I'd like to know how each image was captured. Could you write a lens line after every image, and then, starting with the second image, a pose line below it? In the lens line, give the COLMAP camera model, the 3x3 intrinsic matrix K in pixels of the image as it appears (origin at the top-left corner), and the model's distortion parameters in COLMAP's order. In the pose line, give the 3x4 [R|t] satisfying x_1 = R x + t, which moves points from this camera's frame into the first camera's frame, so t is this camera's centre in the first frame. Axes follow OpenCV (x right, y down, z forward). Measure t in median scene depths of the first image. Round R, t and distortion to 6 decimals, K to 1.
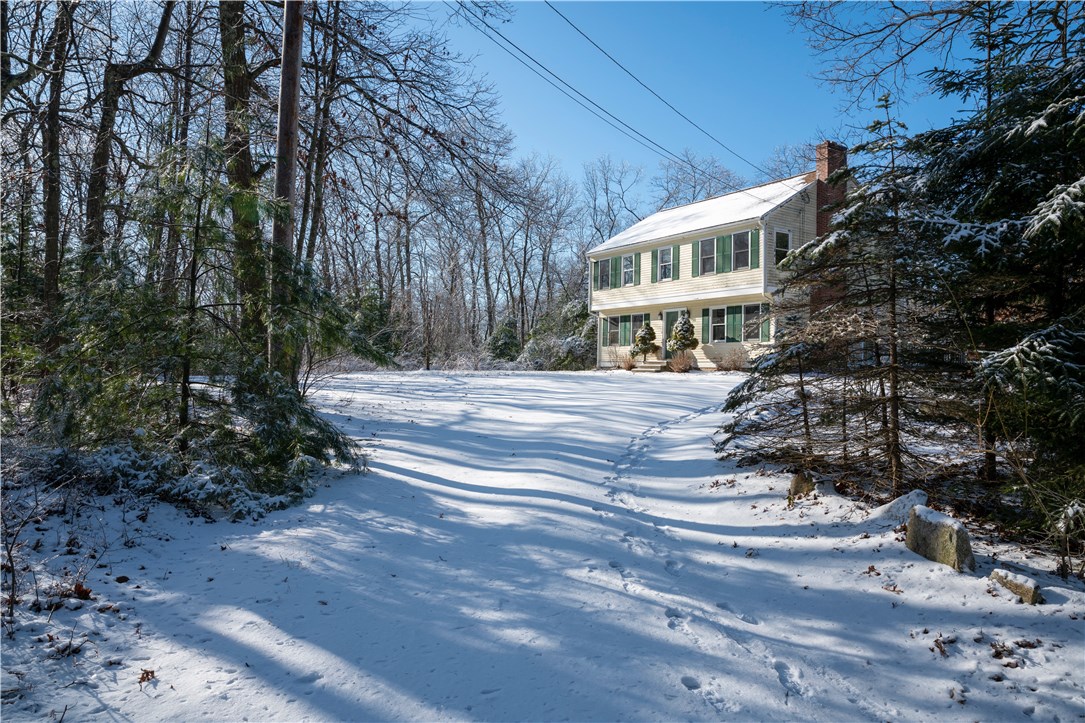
lens RADIAL K [[770.2, 0, 536.7], [0, 770.2, 360.8], [0, 0, 1]] dist [-0.084231, 0.053447]
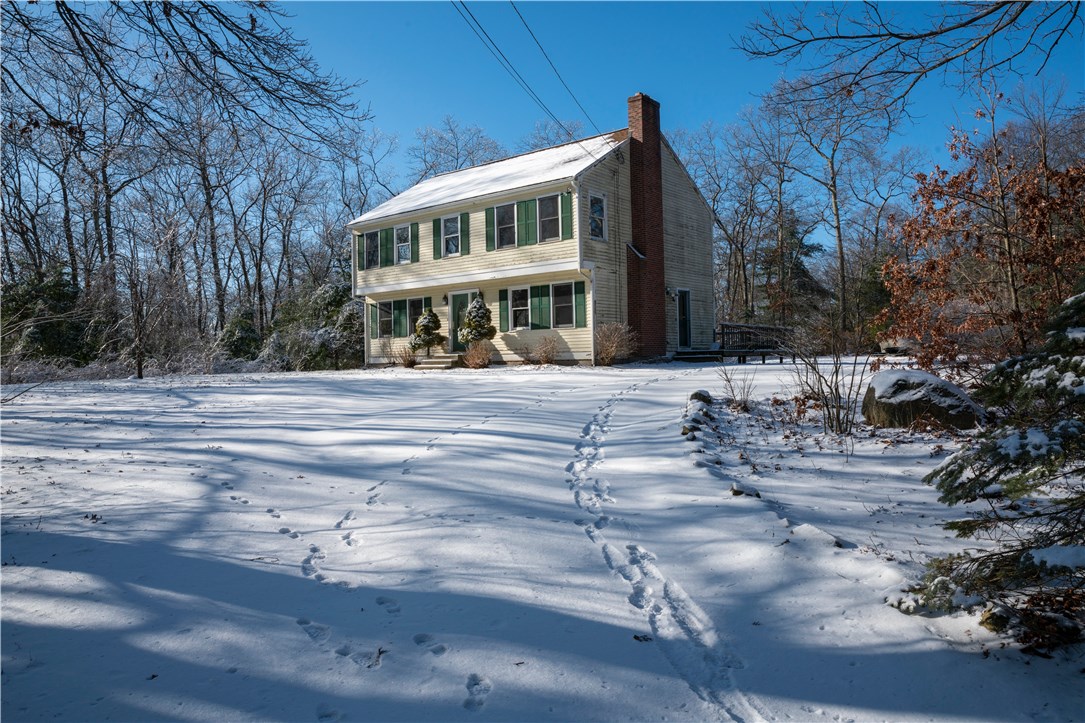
lens RADIAL K [[770.2, 0, 534.4], [0, 770.2, 357.3], [0, 0, 1]] dist [-0.084231, 0.053447]
pose [[0.943704, -0.034484, 0.328989, -0.025070], [0.031632, 0.999401, 0.014019, -0.006174], [-0.329276, -0.002823, 0.944230, 0.217421]]
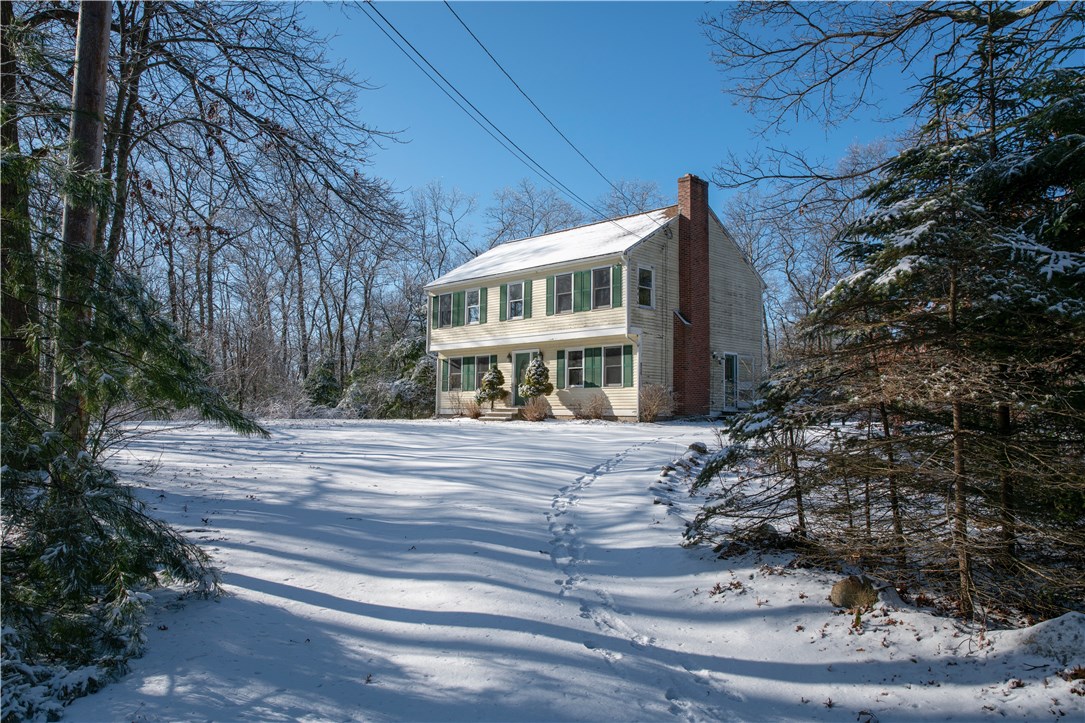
lens RADIAL K [[818.2, 0, 539.5], [0, 818.2, 361.9], [0, 0, 1]] dist [-0.080679, 0.065687]
pose [[0.972344, 0.009774, 0.233348, -0.032397], [0.002132, 0.998711, -0.050716, -0.005673], [-0.233543, 0.049811, 0.971070, 0.068646]]
